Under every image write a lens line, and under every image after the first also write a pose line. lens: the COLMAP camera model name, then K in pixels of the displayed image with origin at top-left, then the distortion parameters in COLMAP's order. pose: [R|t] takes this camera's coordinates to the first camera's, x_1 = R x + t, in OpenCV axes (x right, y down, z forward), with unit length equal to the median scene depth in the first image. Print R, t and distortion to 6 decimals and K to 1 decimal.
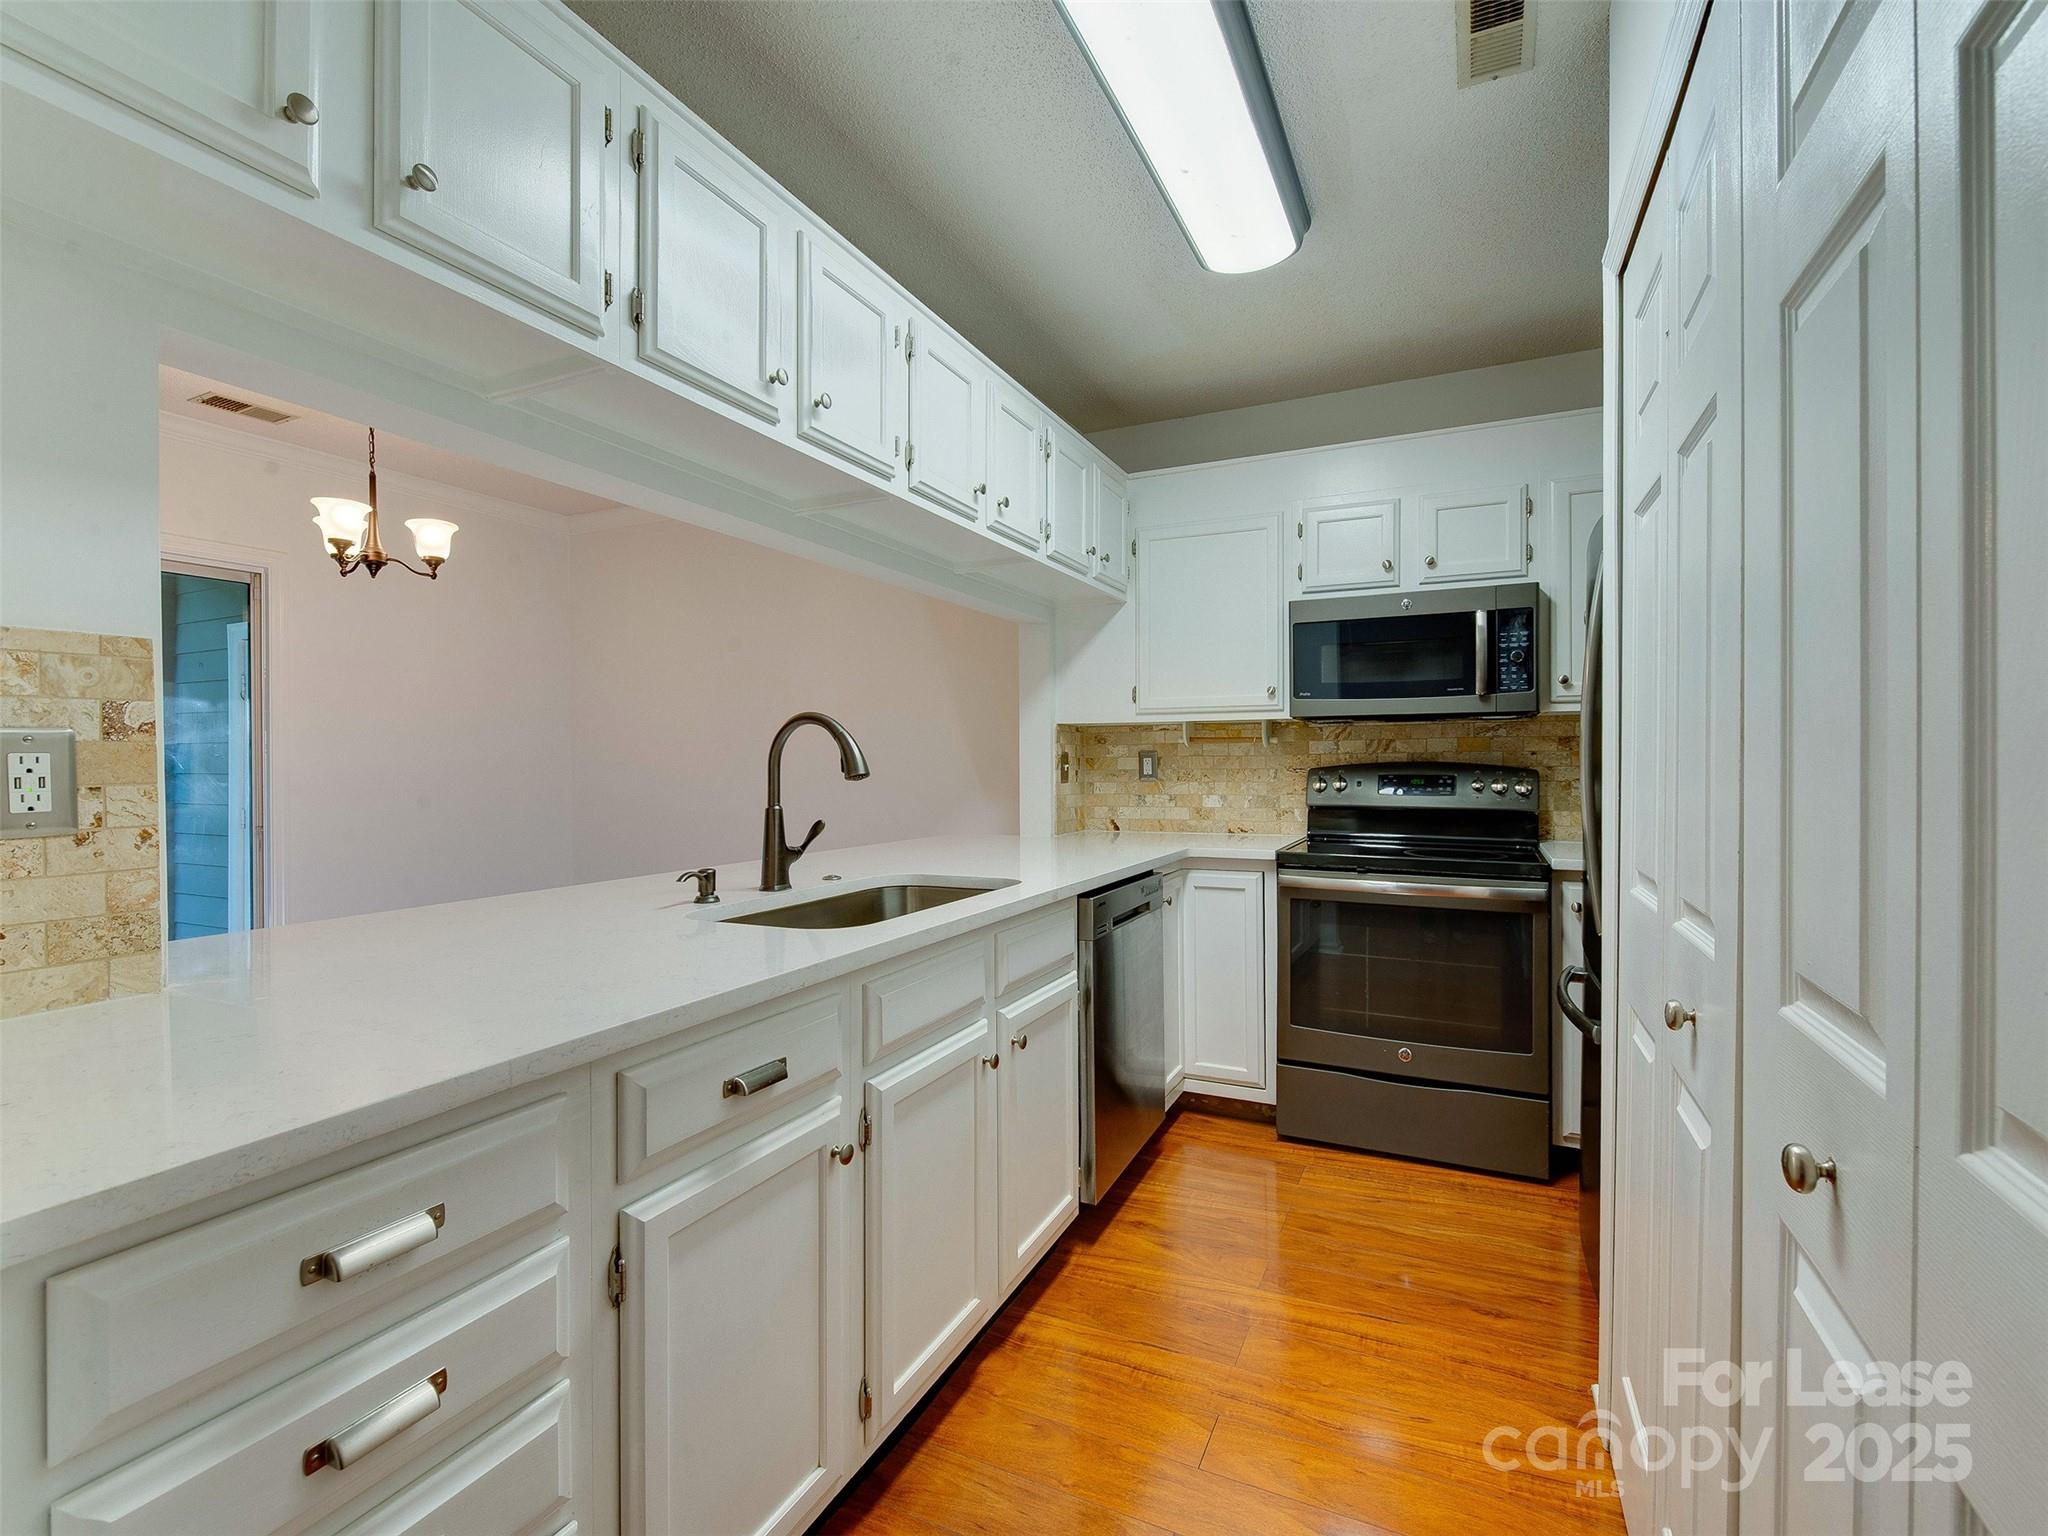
lens RADIAL K [[951.3, 0, 1044.6], [0, 951.3, 757.2], [0, 0, 1]] dist [0.004270, -0.000295]
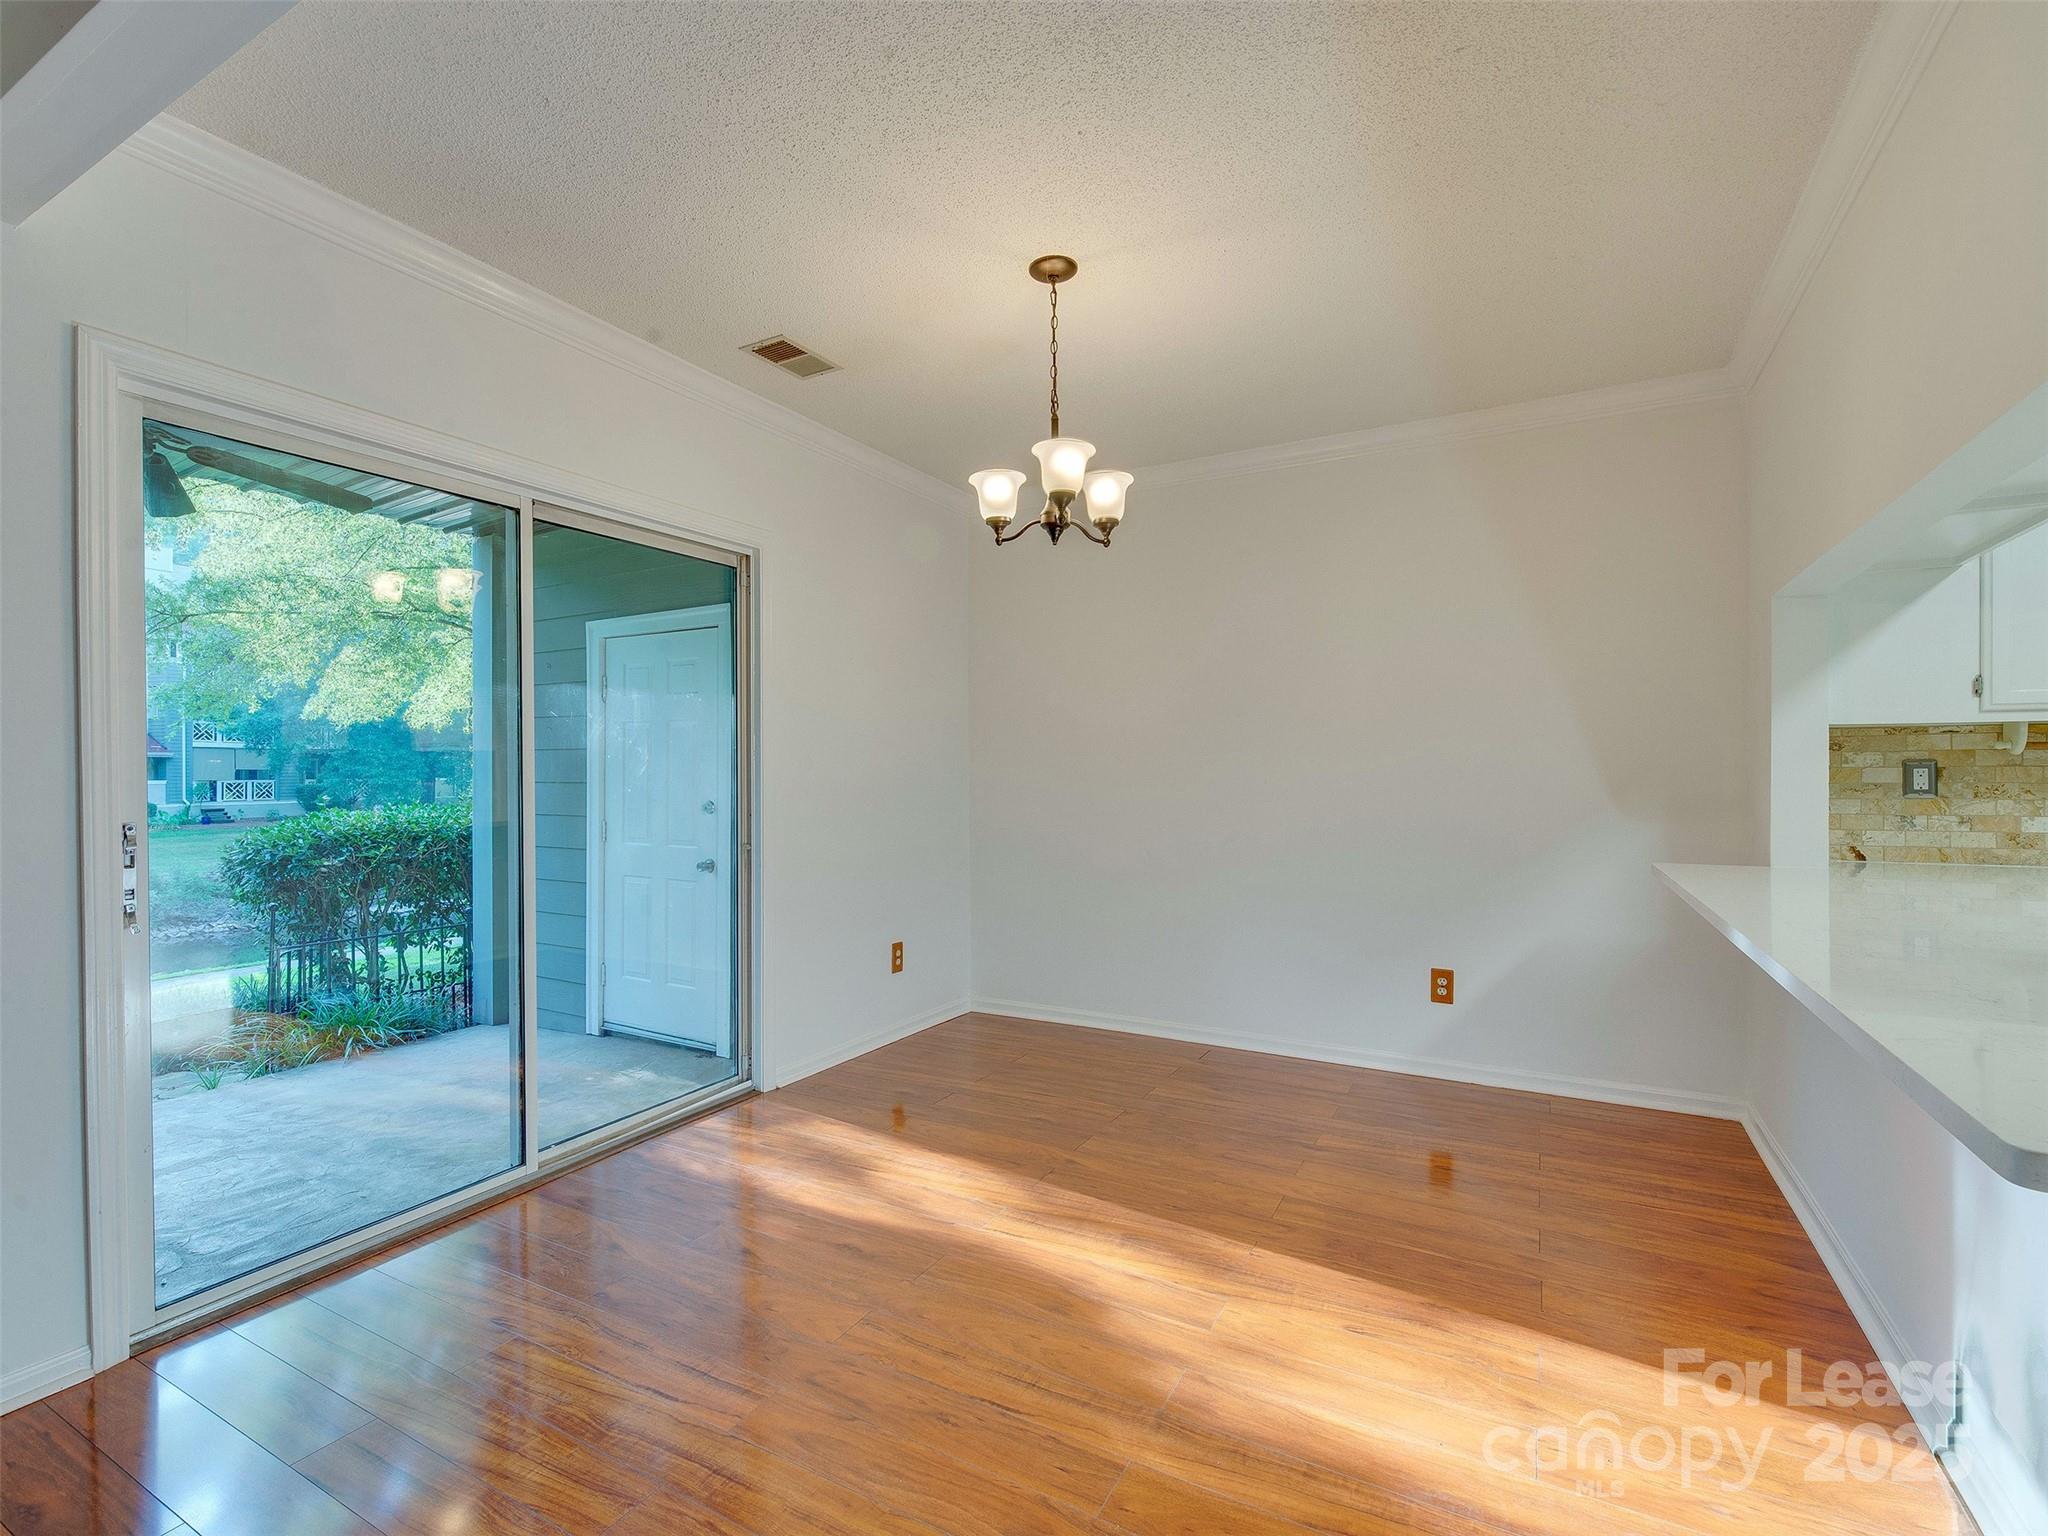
lens RADIAL K [[925.9, 0, 1025.1], [0, 925.9, 759.8], [0, 0, 1]] dist [0.017157, 0.000611]
pose [[0.997985, -0.000154, -0.063455, -0.731032], [-0.000370, 0.999966, -0.008254, 0.000587], [0.063454, 0.008261, 0.997951, 0.236457]]
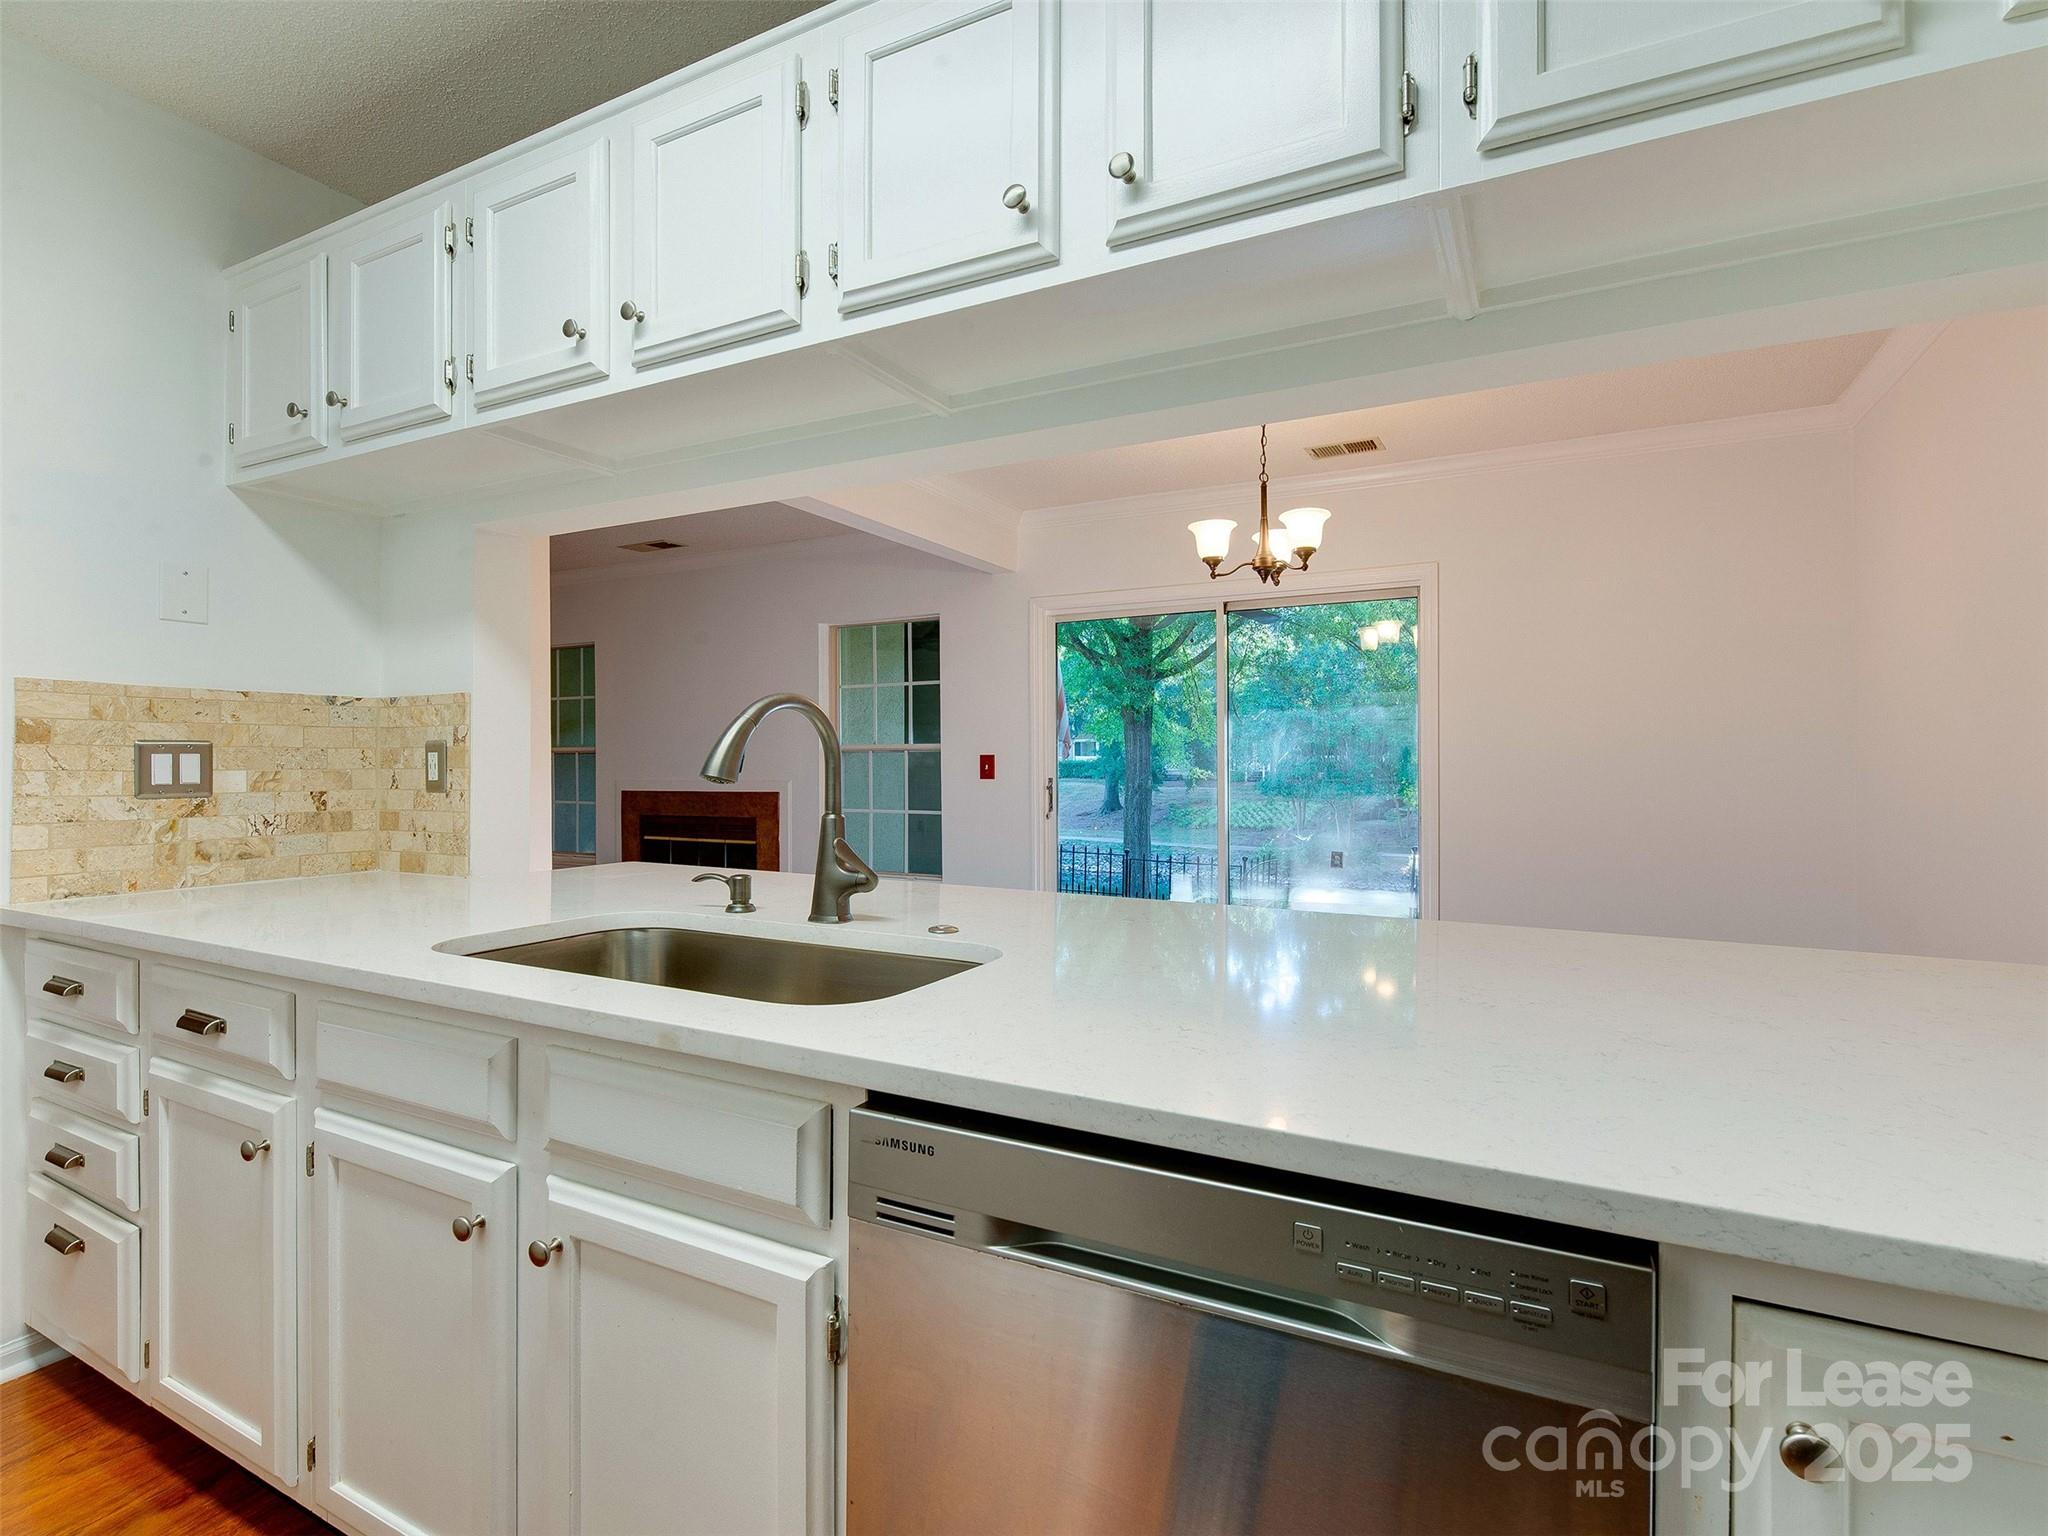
lens RADIAL K [[951.3, 0, 1030.3], [0, 951.3, 739.1], [0, 0, 1]] dist [0.004270, -0.000295]
pose [[-0.036973, -0.019416, -0.999128, 0.357783], [-0.001254, 0.999811, -0.019383, 0.001853], [0.999315, 0.000536, -0.036991, 0.841346]]
